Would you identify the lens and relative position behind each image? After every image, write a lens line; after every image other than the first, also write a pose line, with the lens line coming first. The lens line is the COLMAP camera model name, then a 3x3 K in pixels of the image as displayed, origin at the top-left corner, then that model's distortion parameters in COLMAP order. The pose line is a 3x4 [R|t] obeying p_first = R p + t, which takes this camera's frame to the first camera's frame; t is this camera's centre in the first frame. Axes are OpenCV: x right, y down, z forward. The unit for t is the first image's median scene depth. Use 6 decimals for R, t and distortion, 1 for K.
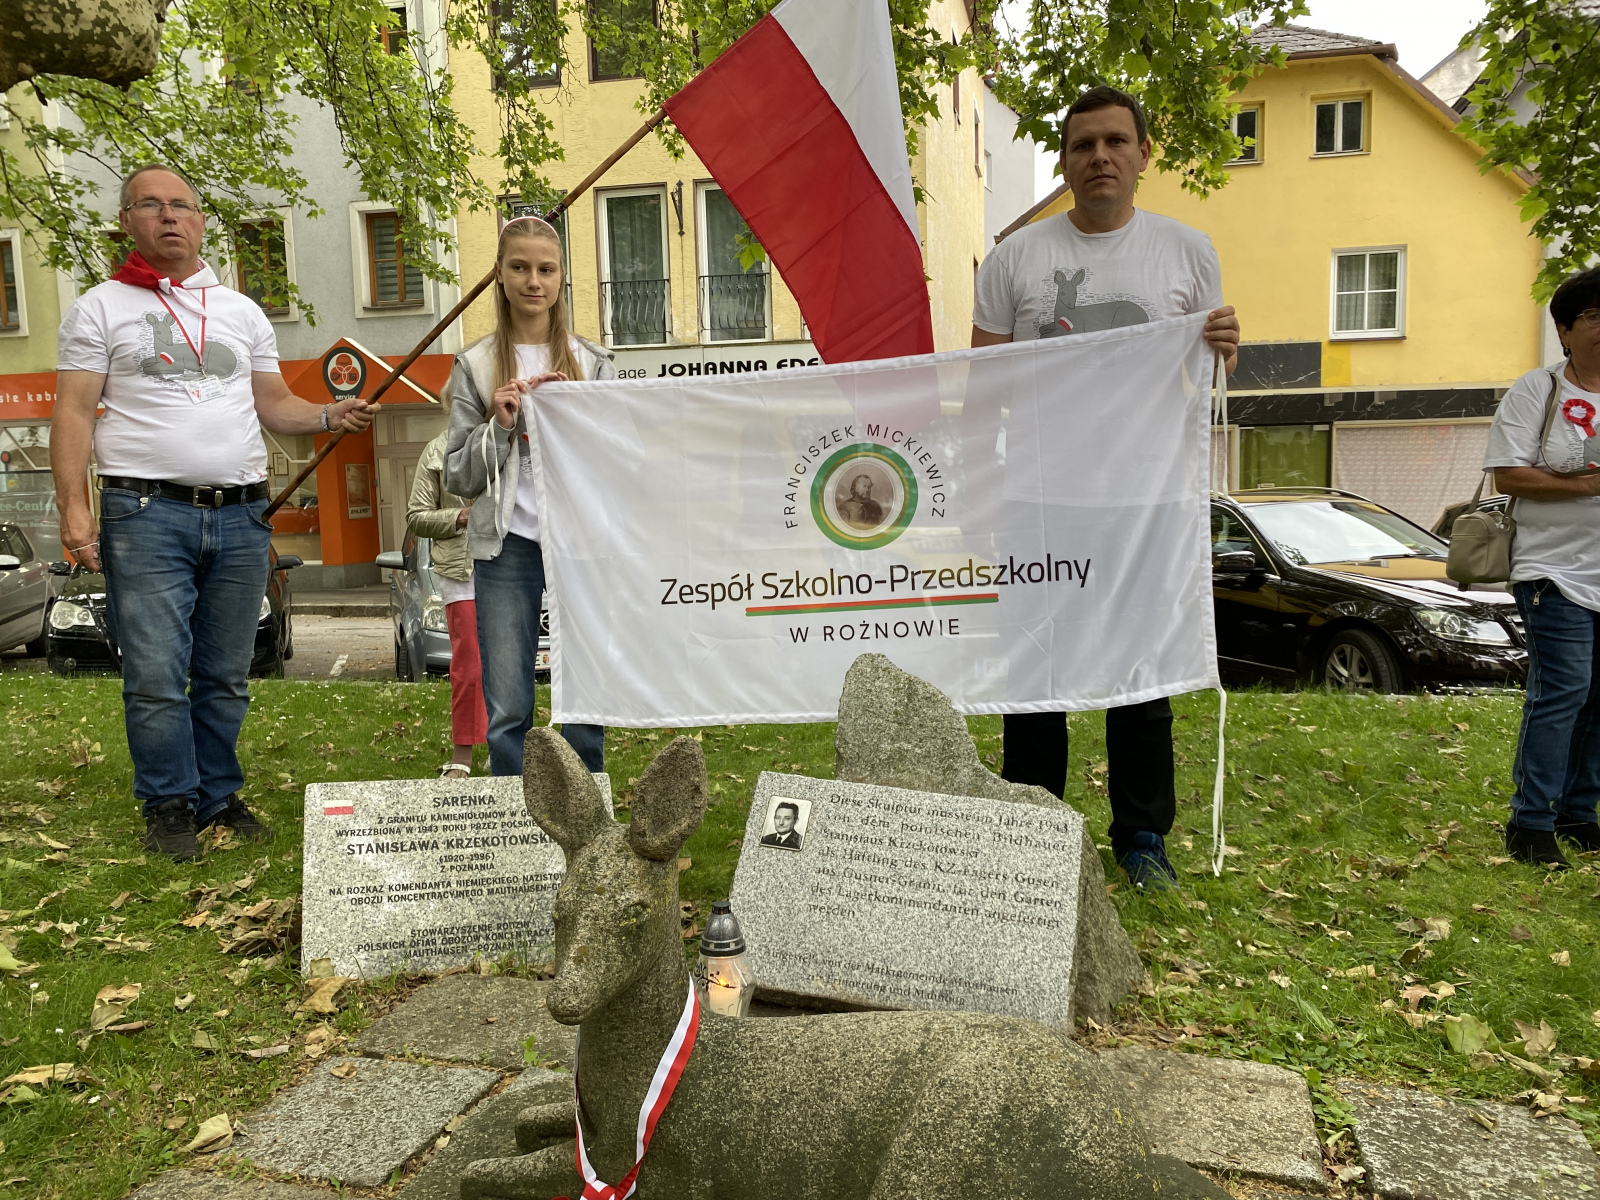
lens RADIAL K [[1232.0, 0, 798.7], [0, 1232.0, 598.7], [0, 0, 1]] dist [0.057789, -0.090264]
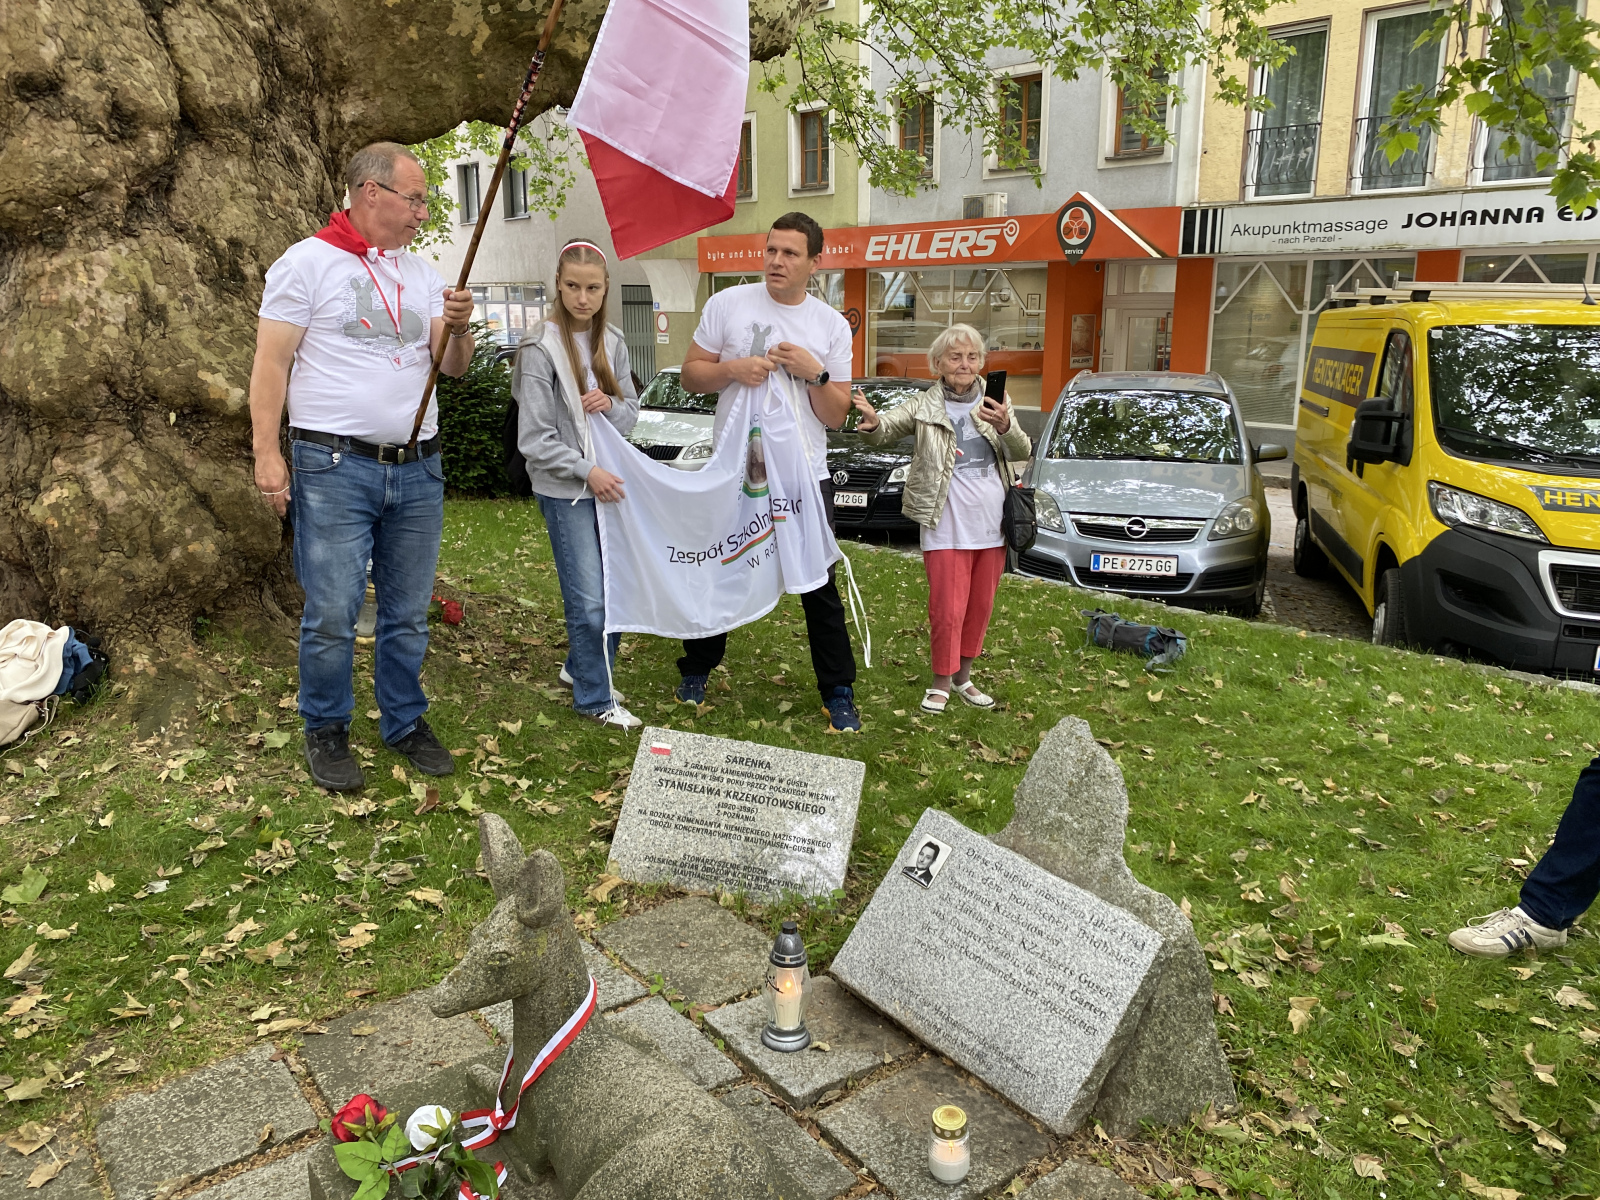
lens RADIAL K [[1232.0, 0, 787.9], [0, 1232.0, 572.1], [0, 0, 1]] dist [0.057789, -0.090264]
pose [[0.808177, 0.148817, -0.569828, 0.493986], [-0.076017, 0.985813, 0.149644, -0.240327], [0.584013, -0.077622, 0.808024, 0.020712]]
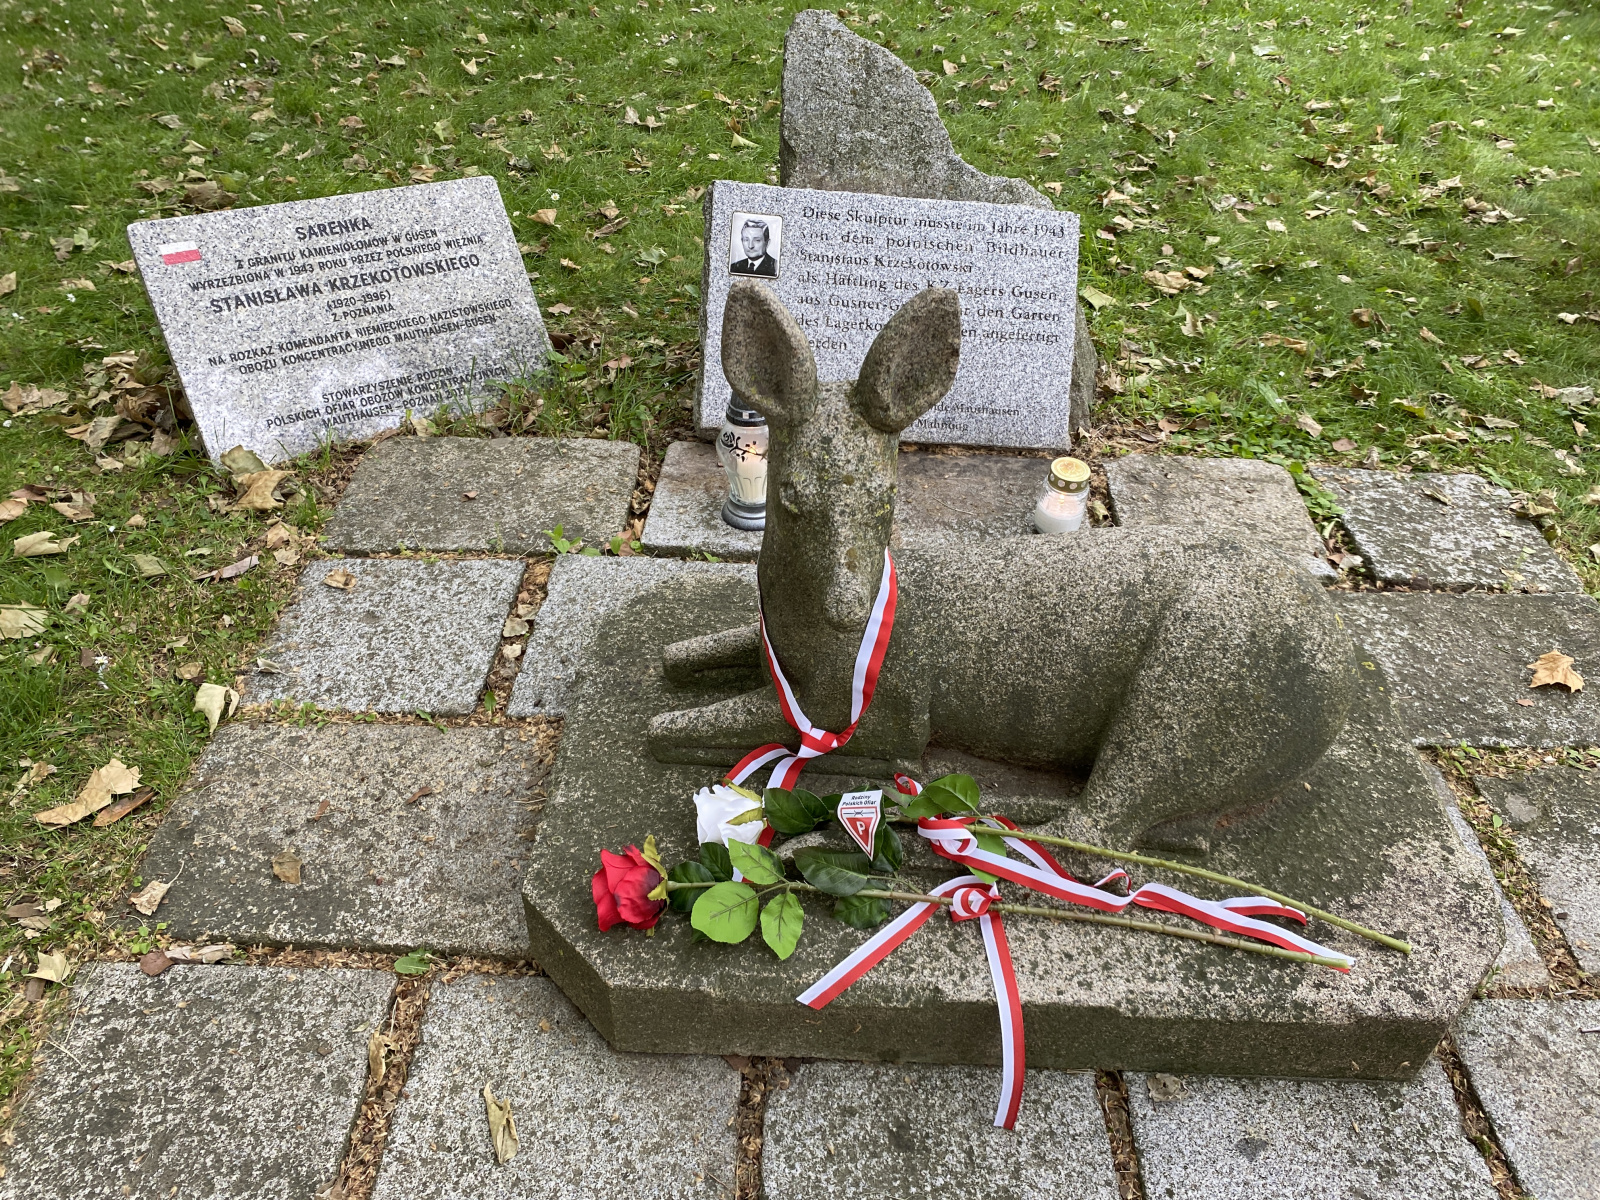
lens RADIAL K [[1232.0, 0, 792.8], [0, 1232.0, 593.6], [0, 0, 1]] dist [0.057789, -0.090264]
pose [[0.964037, -0.137428, 0.227476, -0.216539], [-0.007790, 0.840944, 0.541066, -0.084143], [-0.265652, -0.523380, 0.809631, 0.152219]]
